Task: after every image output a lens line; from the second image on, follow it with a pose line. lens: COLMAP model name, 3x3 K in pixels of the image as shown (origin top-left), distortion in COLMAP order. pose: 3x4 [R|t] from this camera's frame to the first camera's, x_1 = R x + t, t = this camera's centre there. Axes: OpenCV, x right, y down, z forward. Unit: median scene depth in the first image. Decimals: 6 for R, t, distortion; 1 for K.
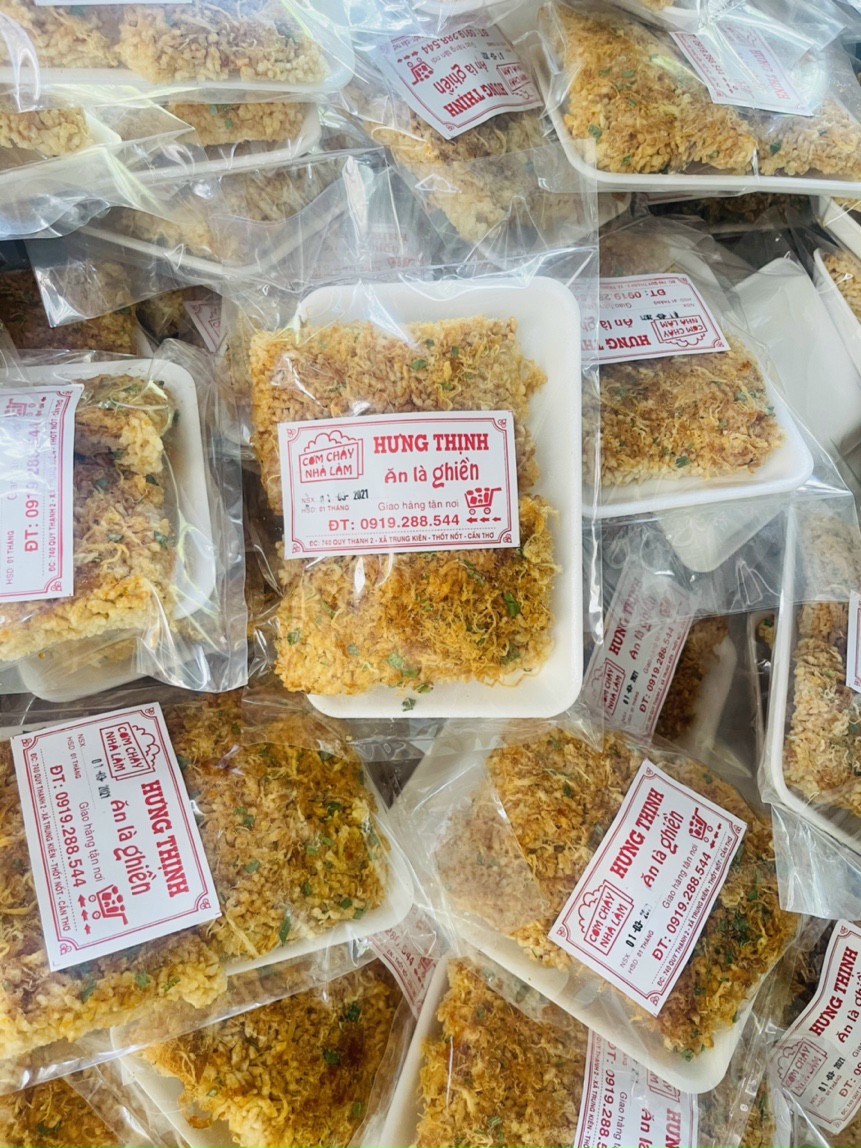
lens RADIAL K [[788.0, 0, 364.9], [0, 788.0, 593.7], [0, 0, 1]] dist [0.046673, -0.060860]
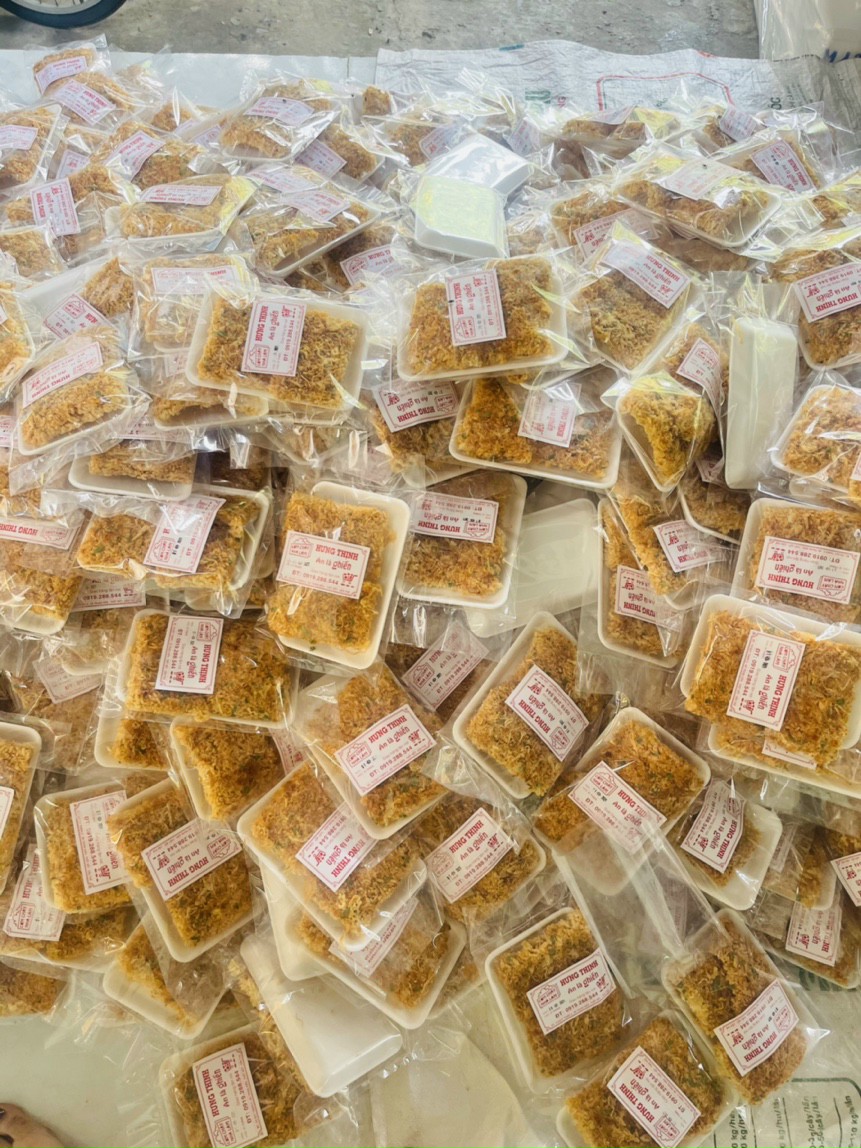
lens RADIAL K [[861.0, 0, 430.5], [0, 861.0, 574.0], [0, 0, 1]] dist [0.057974, -0.075295]
pose [[0.925363, 0.265956, -0.270131, 1.156944], [-0.272113, 0.962146, 0.015123, -0.247617], [0.263928, 0.059512, 0.962705, -1.656227]]
